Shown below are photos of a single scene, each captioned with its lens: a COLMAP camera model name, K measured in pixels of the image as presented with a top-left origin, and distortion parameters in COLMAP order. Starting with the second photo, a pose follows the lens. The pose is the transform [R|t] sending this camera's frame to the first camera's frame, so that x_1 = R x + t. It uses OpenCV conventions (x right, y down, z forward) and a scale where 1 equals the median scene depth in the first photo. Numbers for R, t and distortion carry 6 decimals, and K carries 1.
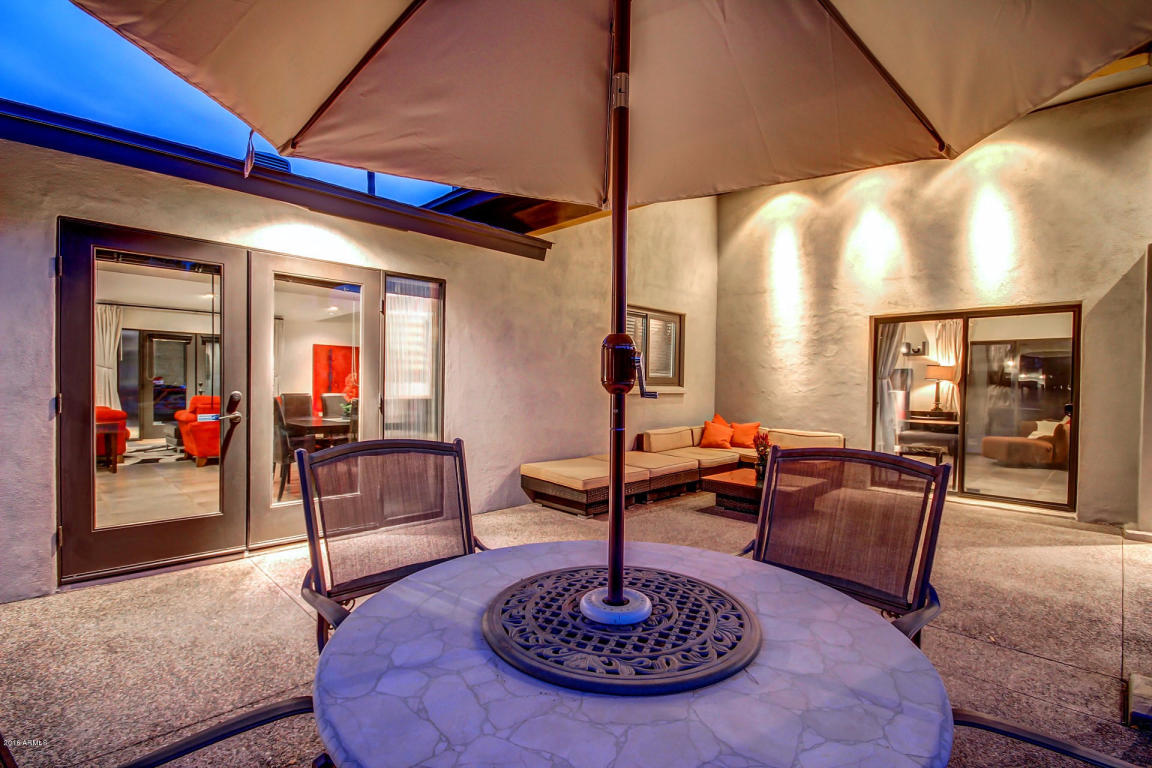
lens RADIAL K [[531.4, 0, 576.8], [0, 531.4, 389.0], [0, 0, 1]] dist [-0.000180, -0.004753]
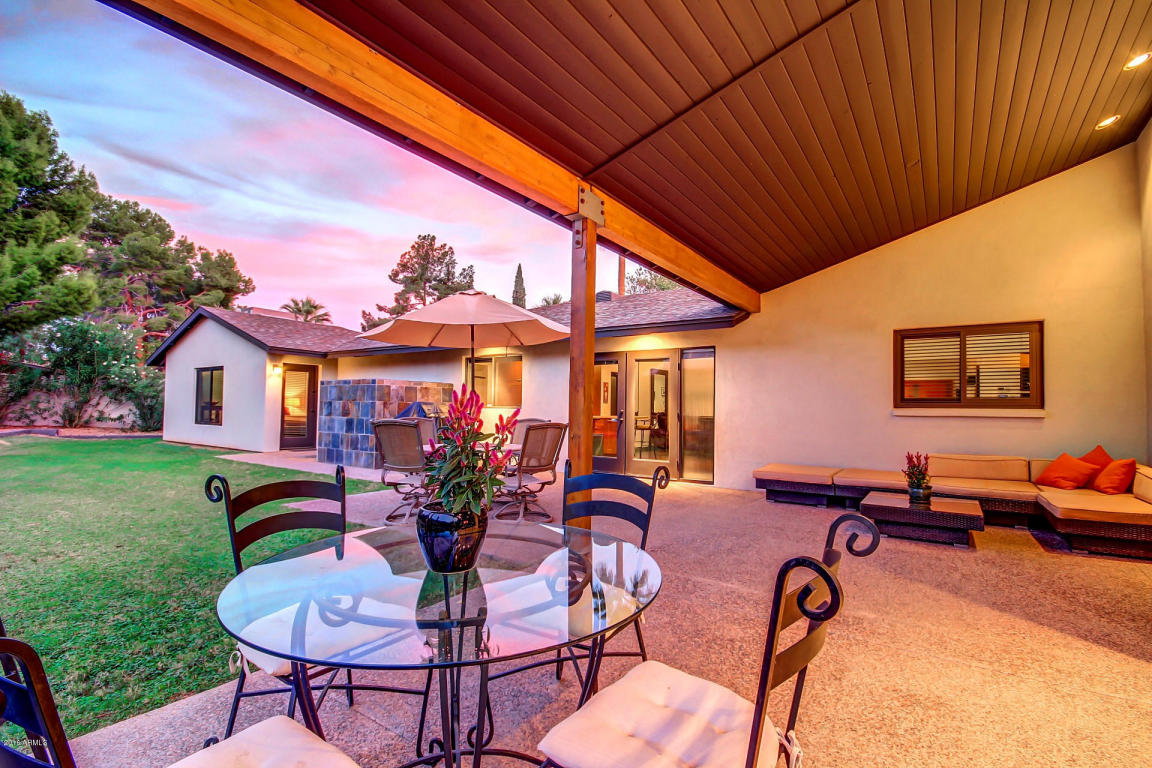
lens RADIAL K [[531.4, 0, 579.5], [0, 531.4, 393.7], [0, 0, 1]] dist [-0.000180, -0.004753]
pose [[0.188739, -0.038908, -0.981256, 1.358285], [-0.018846, 0.998887, -0.043232, 0.032555], [0.981846, 0.026653, 0.187796, 0.257383]]
